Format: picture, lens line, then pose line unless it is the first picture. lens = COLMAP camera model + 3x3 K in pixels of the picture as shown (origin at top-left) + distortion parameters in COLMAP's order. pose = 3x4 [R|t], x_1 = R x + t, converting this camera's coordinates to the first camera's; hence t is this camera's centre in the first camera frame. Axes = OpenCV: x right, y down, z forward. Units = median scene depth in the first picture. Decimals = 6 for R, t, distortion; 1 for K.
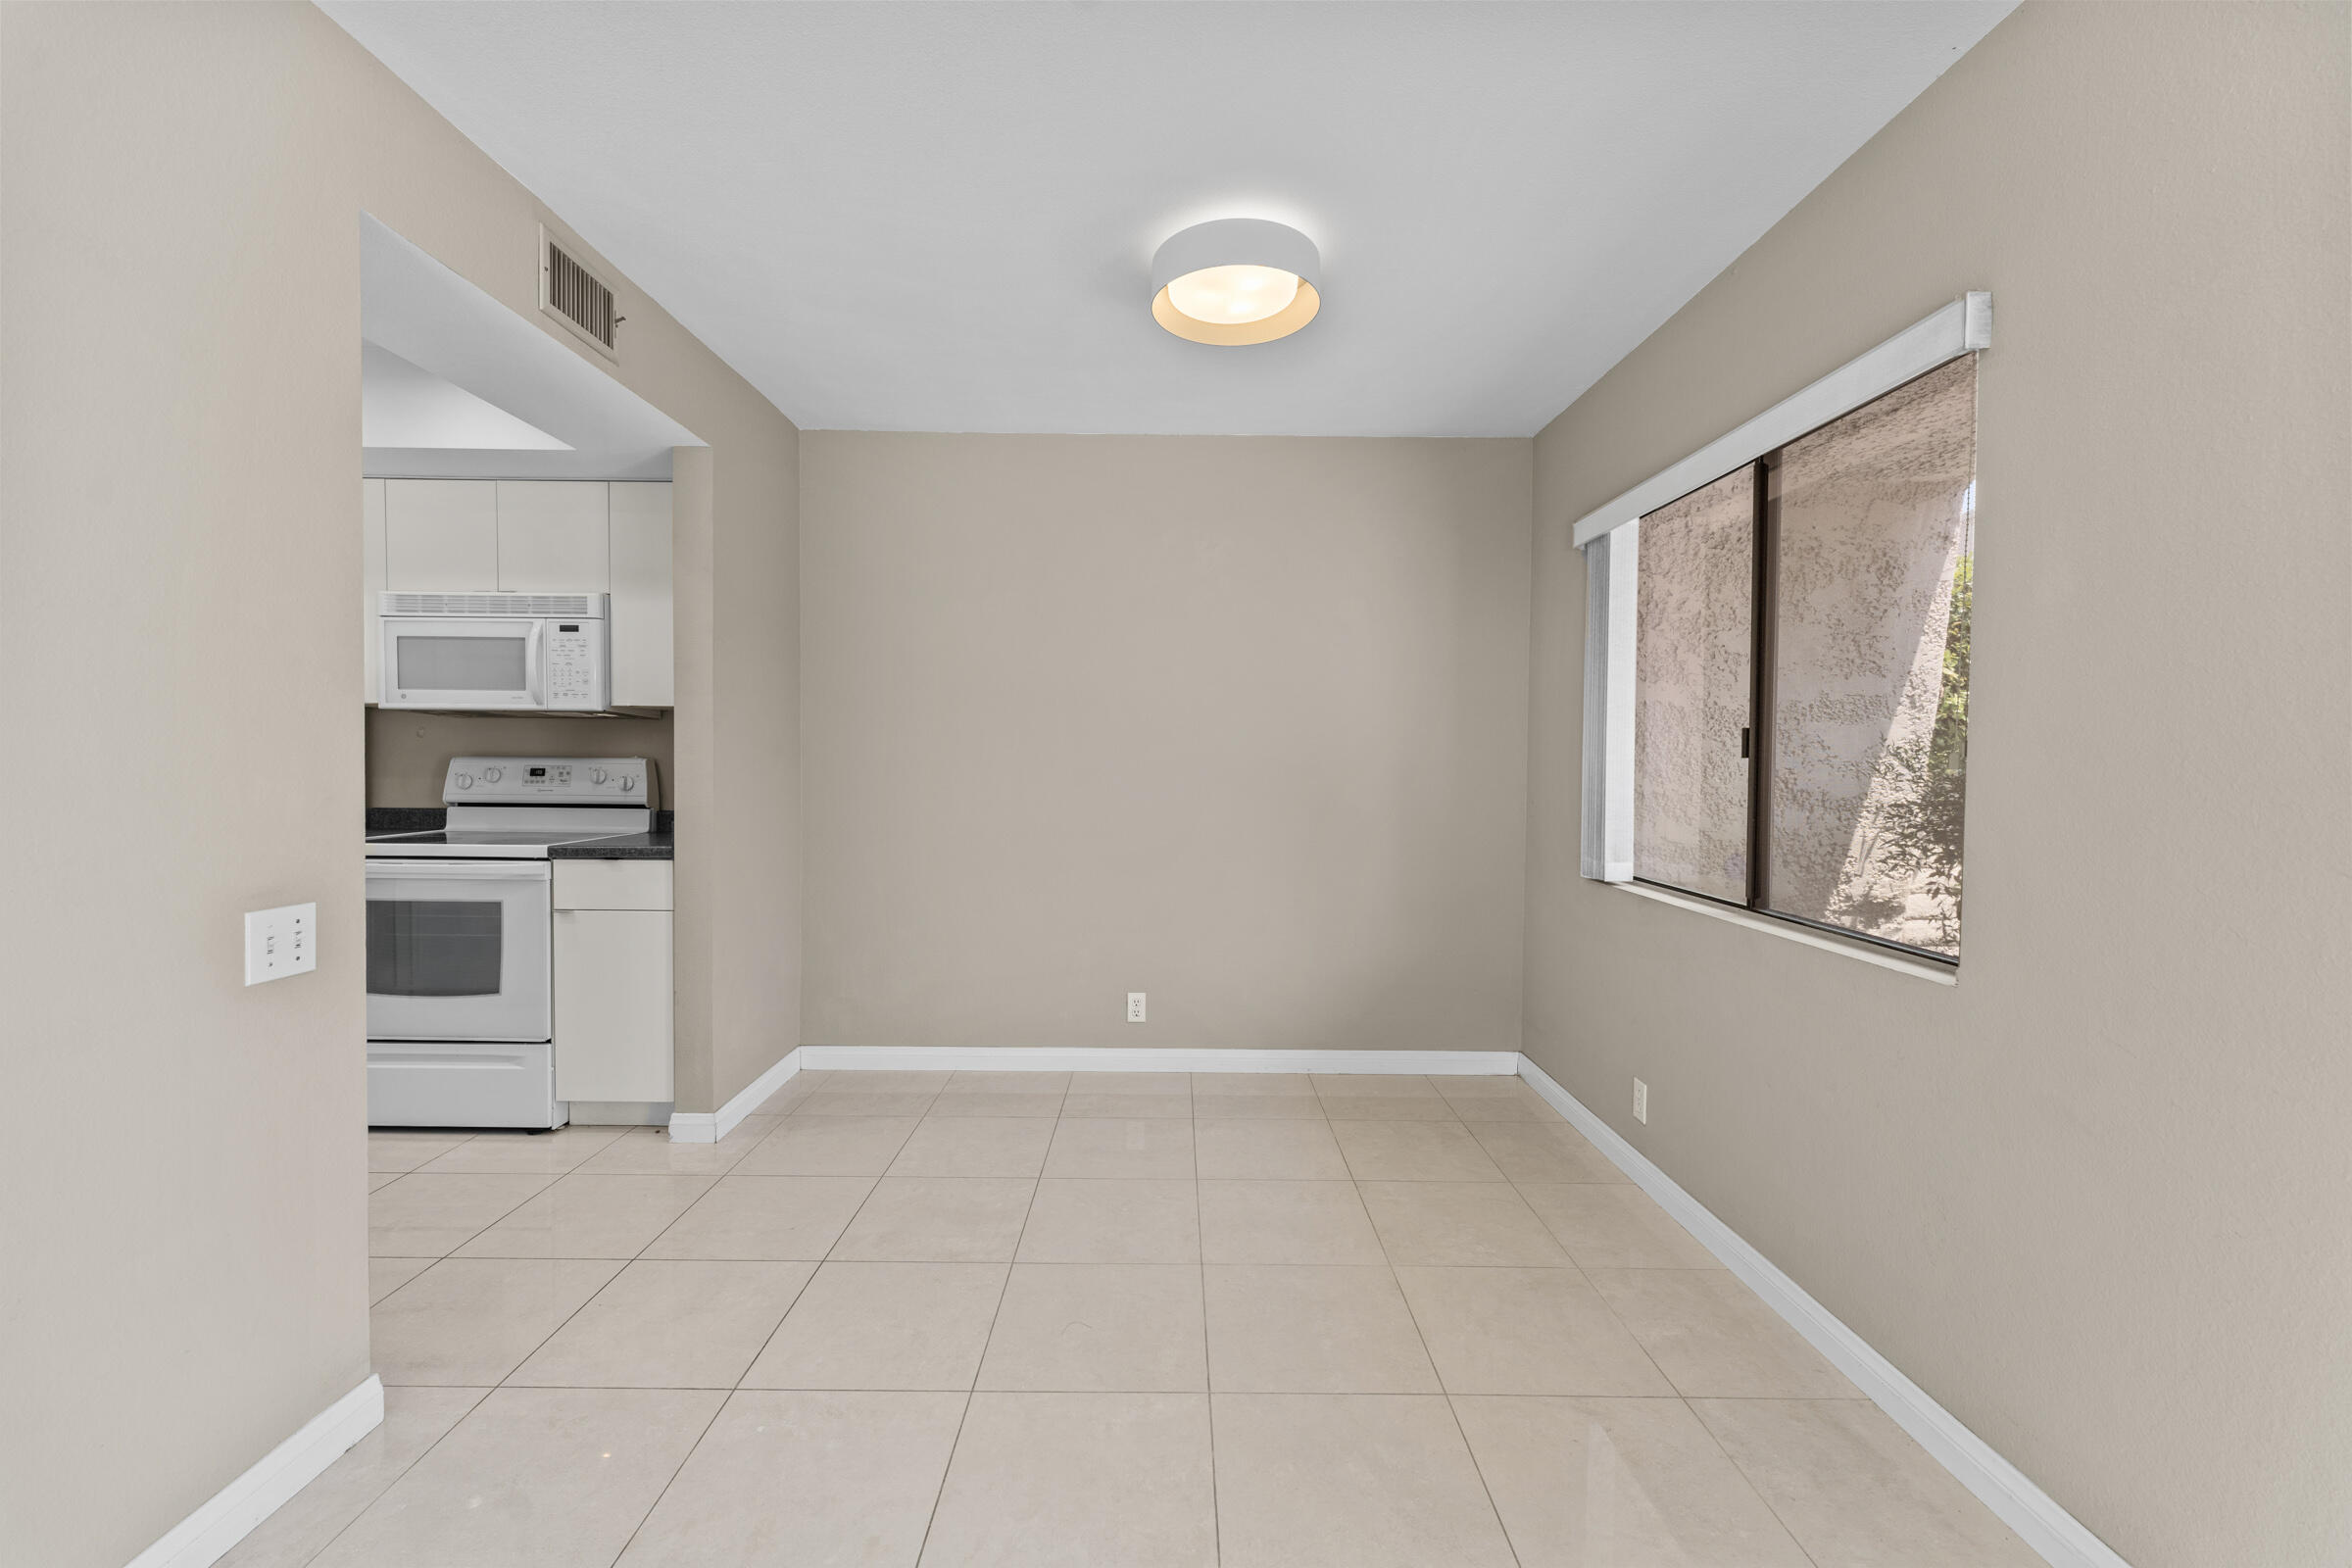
lens RADIAL K [[943.9, 0, 1170.8], [0, 943.9, 777.5], [0, 0, 1]] dist [-0.001442, -0.000321]
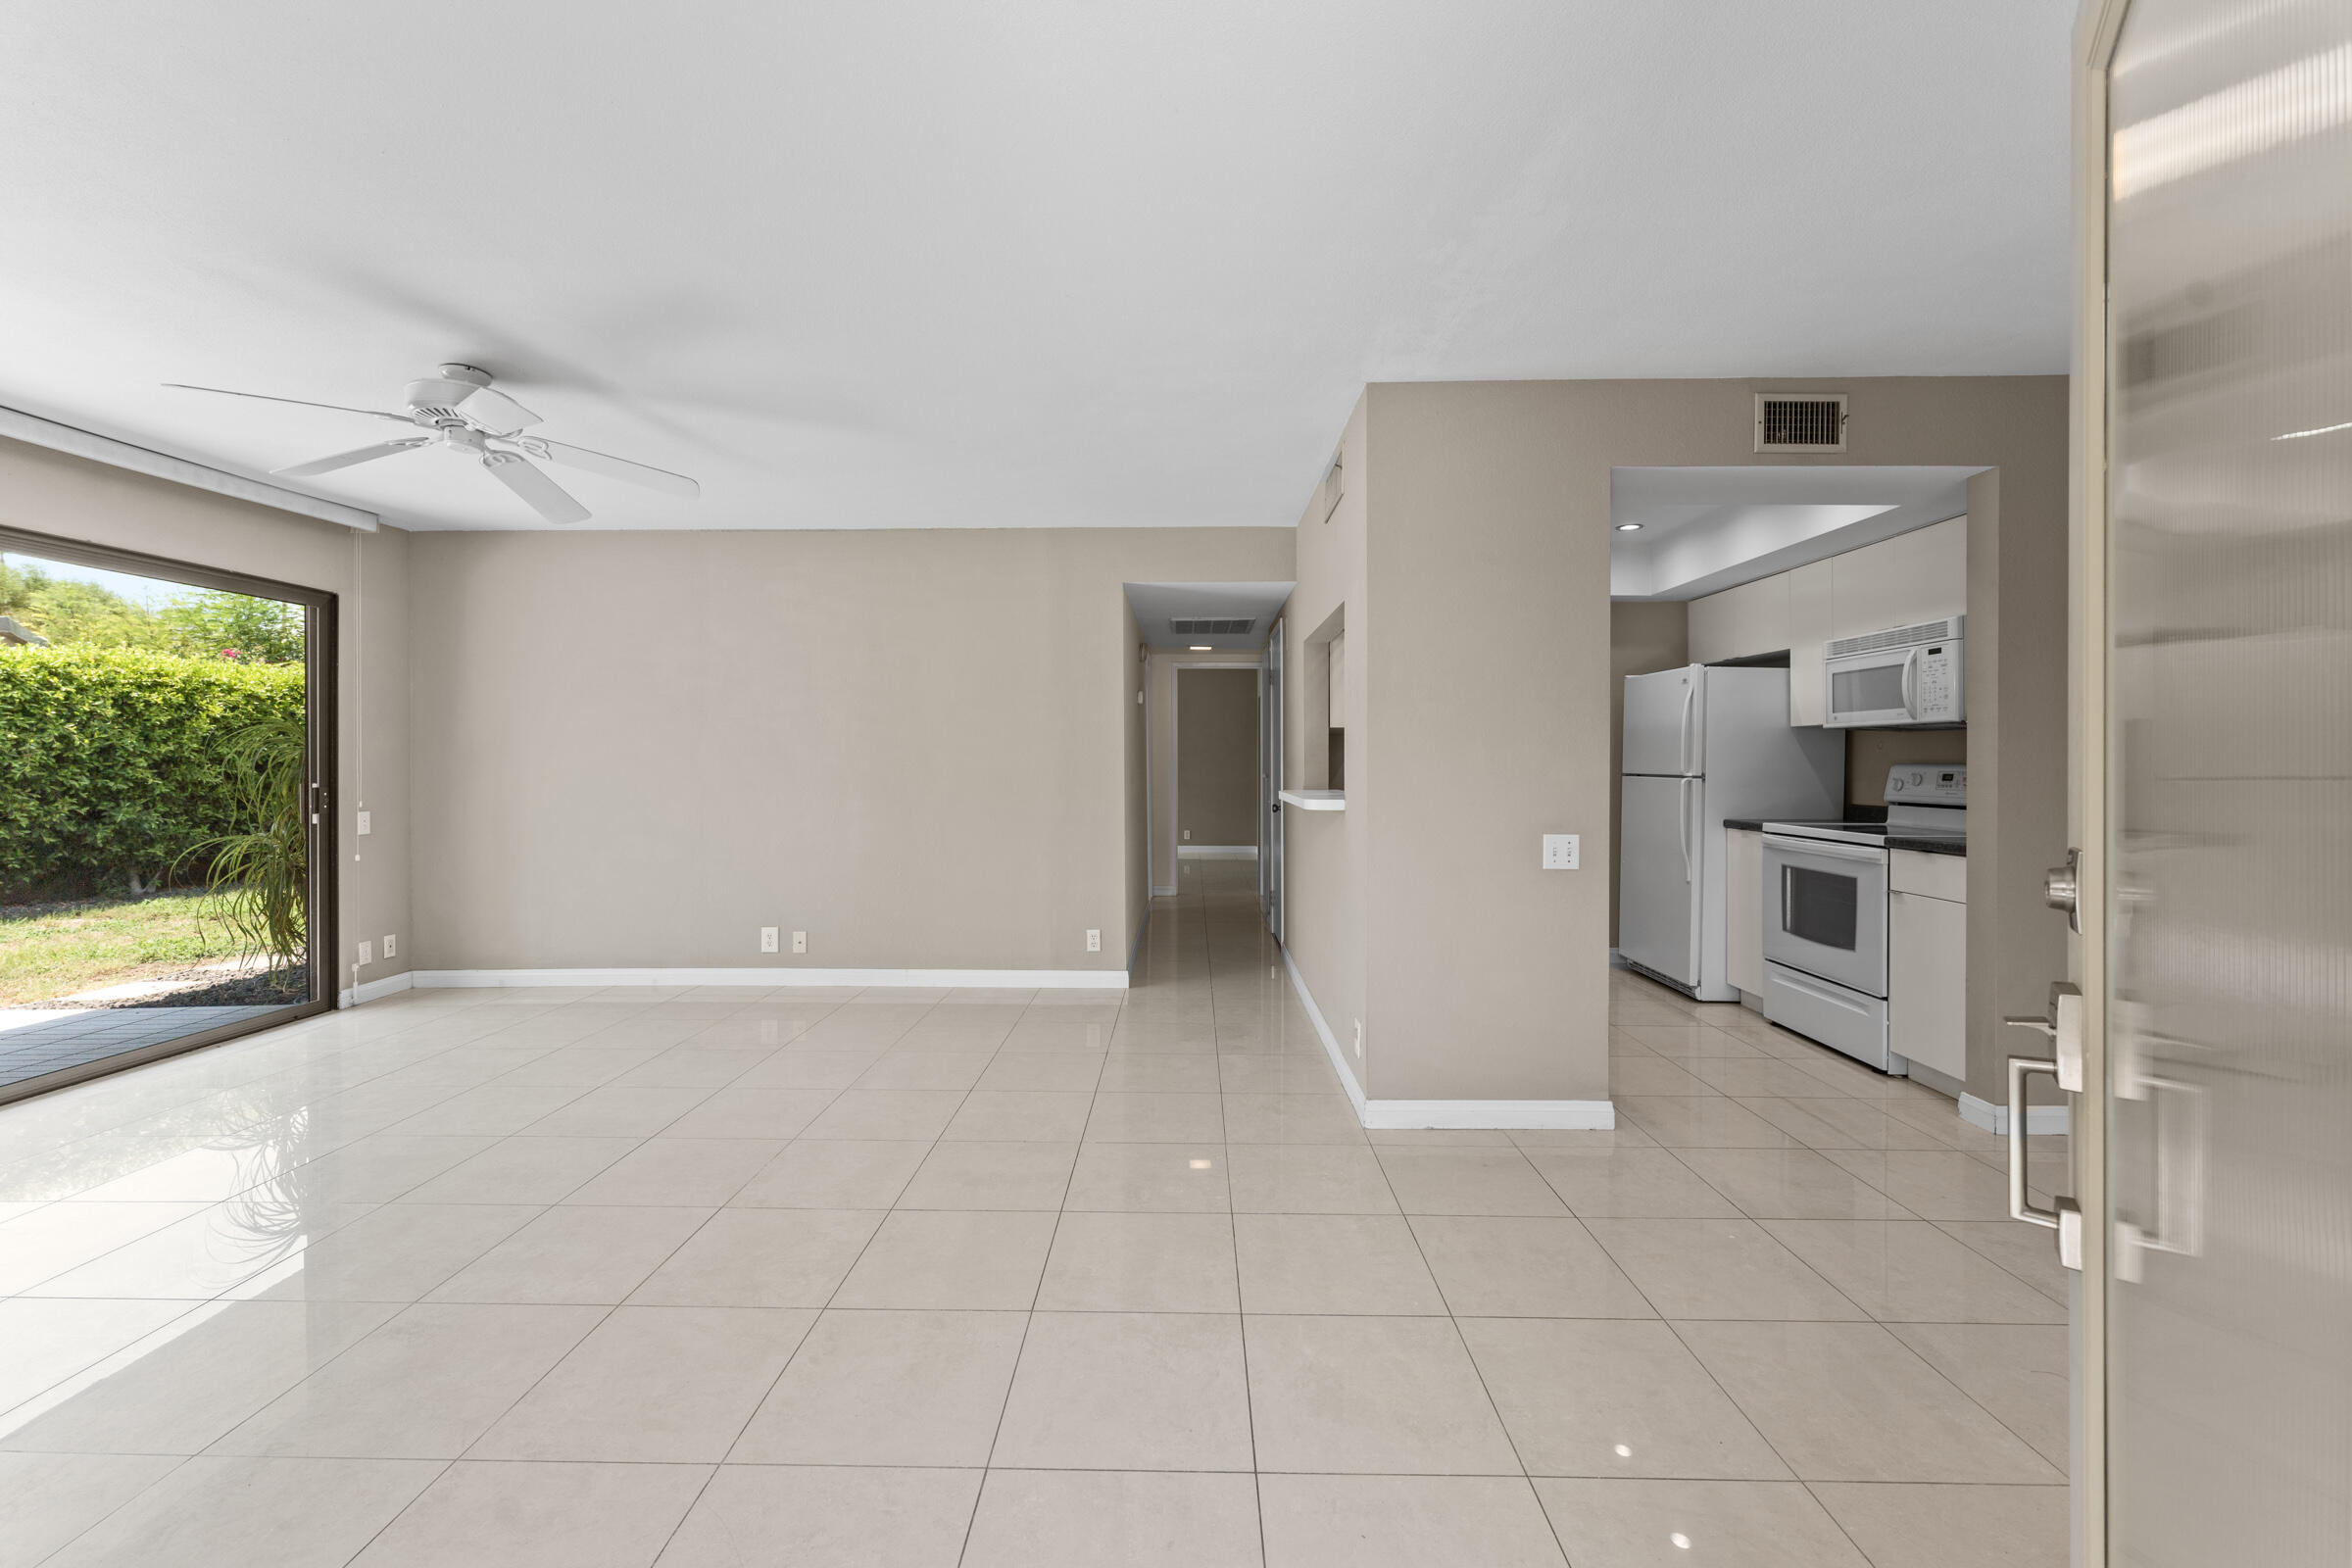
lens RADIAL K [[943.9, 0, 1166.3], [0, 943.9, 761.4], [0, 0, 1]] dist [-0.001442, -0.000321]
pose [[-0.008682, -0.008772, -0.999924, 0.543031], [-0.026095, 0.999623, -0.008543, 0.010577], [0.999622, 0.026019, -0.008908, 0.083404]]
